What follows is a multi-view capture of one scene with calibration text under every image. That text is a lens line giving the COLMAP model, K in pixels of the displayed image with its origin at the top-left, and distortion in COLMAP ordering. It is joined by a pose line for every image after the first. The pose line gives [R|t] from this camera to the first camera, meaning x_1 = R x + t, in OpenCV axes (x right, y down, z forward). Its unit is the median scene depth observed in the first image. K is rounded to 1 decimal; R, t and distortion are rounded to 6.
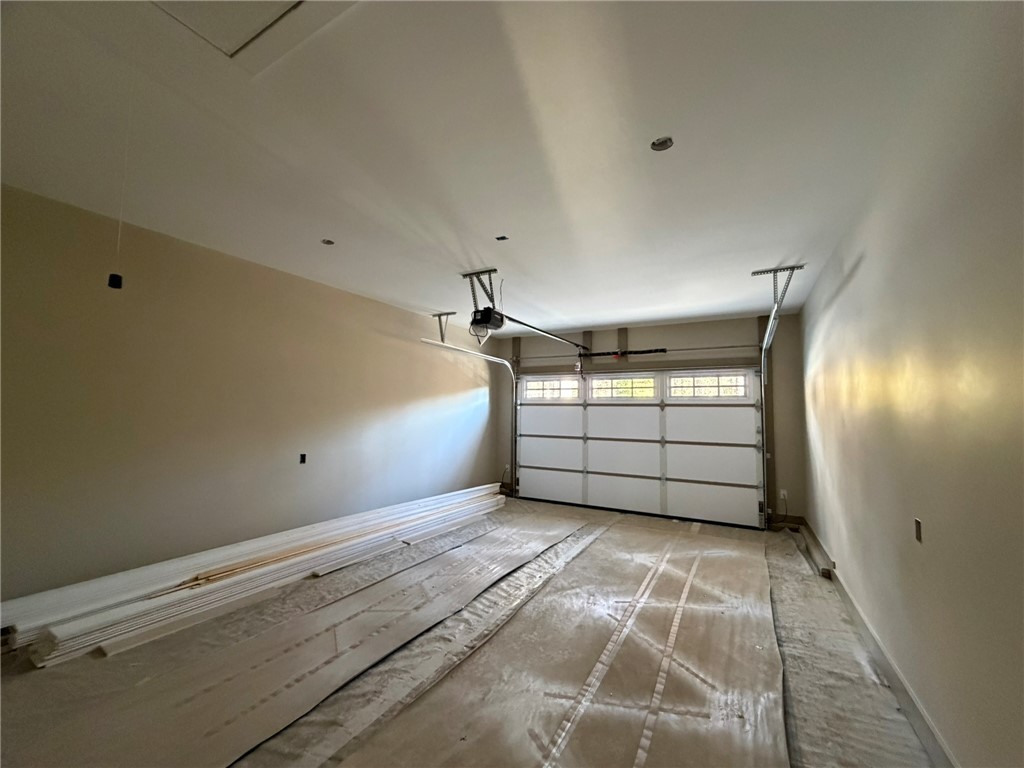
lens RADIAL K [[408.0, 0, 511.0], [0, 408.0, 383.4], [0, 0, 1]] dist [-0.003239, 0.000593]
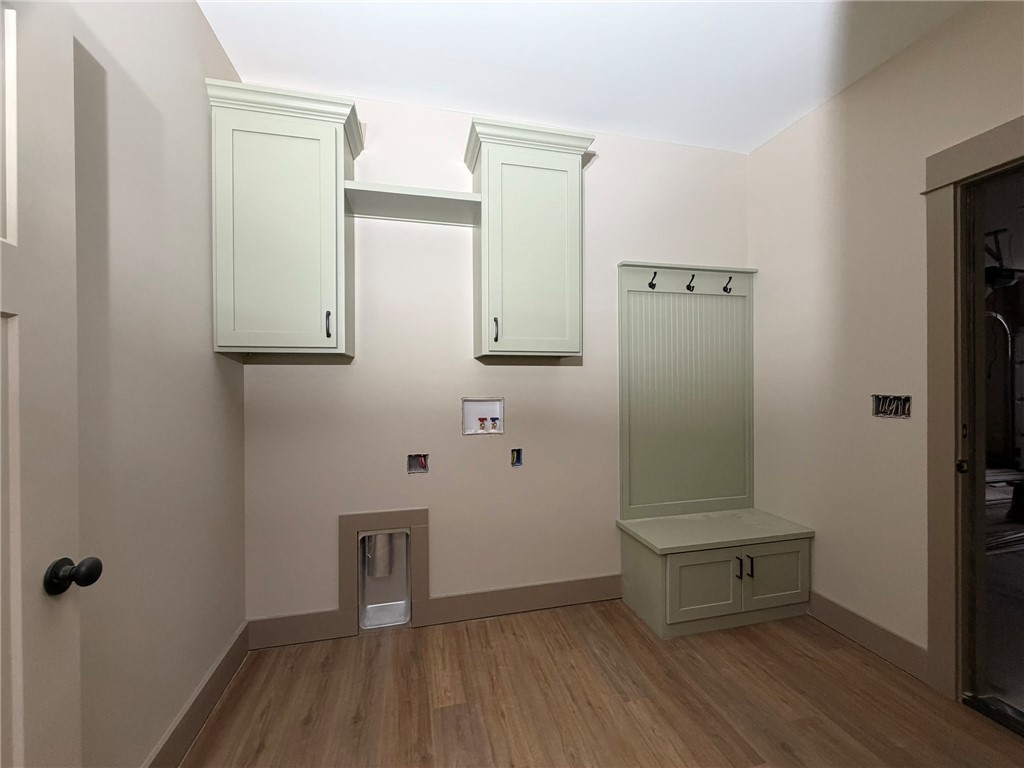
lens RADIAL K [[408.0, 0, 511.2], [0, 408.0, 386.7], [0, 0, 1]] dist [-0.003239, 0.000593]
pose [[0.675947, -0.022487, -0.736607, -0.128857], [0.069494, 0.997025, 0.033334, 0.000397], [0.733667, -0.073722, 0.675499, -0.632633]]
